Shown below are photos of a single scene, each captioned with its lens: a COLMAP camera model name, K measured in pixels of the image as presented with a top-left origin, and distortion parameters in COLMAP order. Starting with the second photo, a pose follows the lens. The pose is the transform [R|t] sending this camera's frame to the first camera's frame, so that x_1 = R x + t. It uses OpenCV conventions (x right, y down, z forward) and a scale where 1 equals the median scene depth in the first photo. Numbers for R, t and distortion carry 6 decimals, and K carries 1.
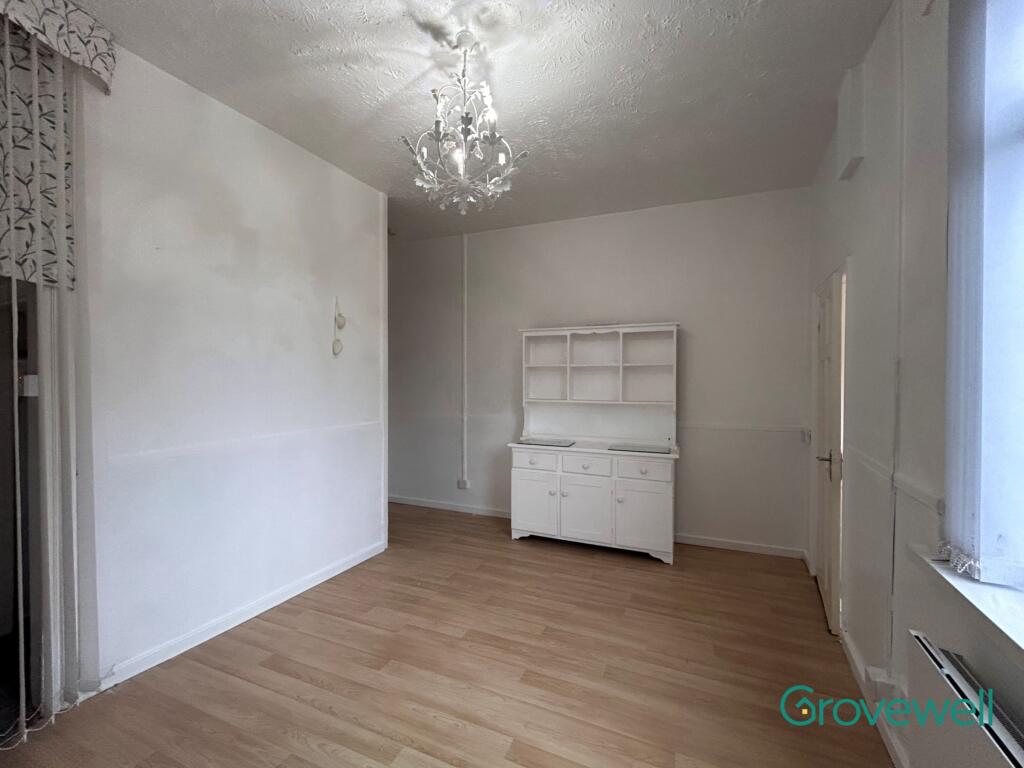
lens RADIAL K [[416.8, 0, 512.7], [0, 416.8, 382.2], [0, 0, 1]] dist [-0.000155, 0.000135]
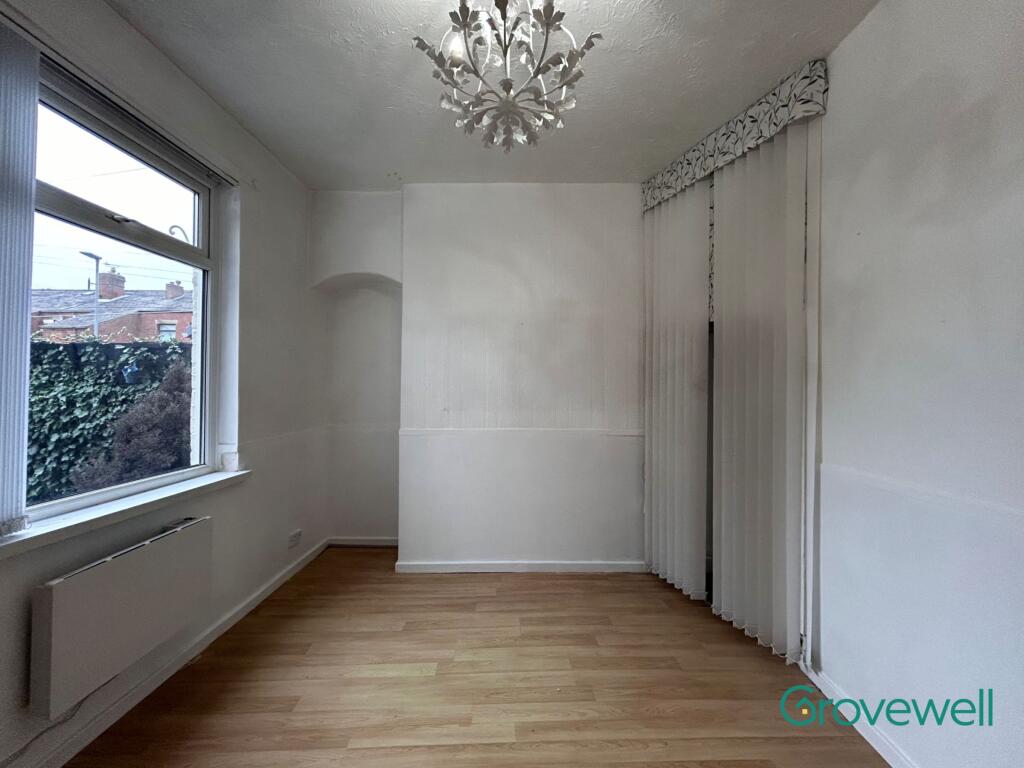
lens RADIAL K [[416.8, 0, 512.7], [0, 416.8, 382.2], [0, 0, 1]] dist [-0.000155, 0.000135]
pose [[-0.911756, -0.014690, -0.410469, 0.117736], [-0.014447, 0.999889, -0.003694, -0.005011], [0.410478, 0.002562, -0.911867, 1.245648]]
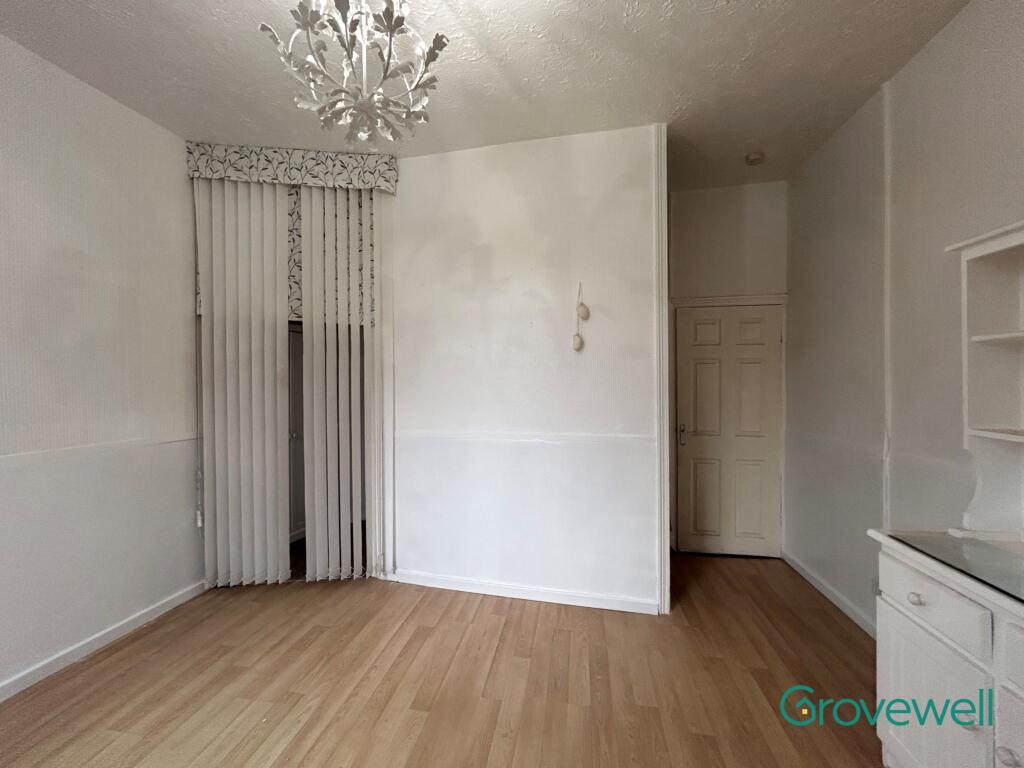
lens RADIAL K [[416.8, 0, 512.7], [0, 416.8, 382.2], [0, 0, 1]] dist [-0.000155, 0.000135]
pose [[0.221087, 0.001339, -0.975253, 0.479445], [-0.001315, 0.999999, 0.001075, -0.002551], [0.975253, 0.001045, 0.221088, 0.827144]]
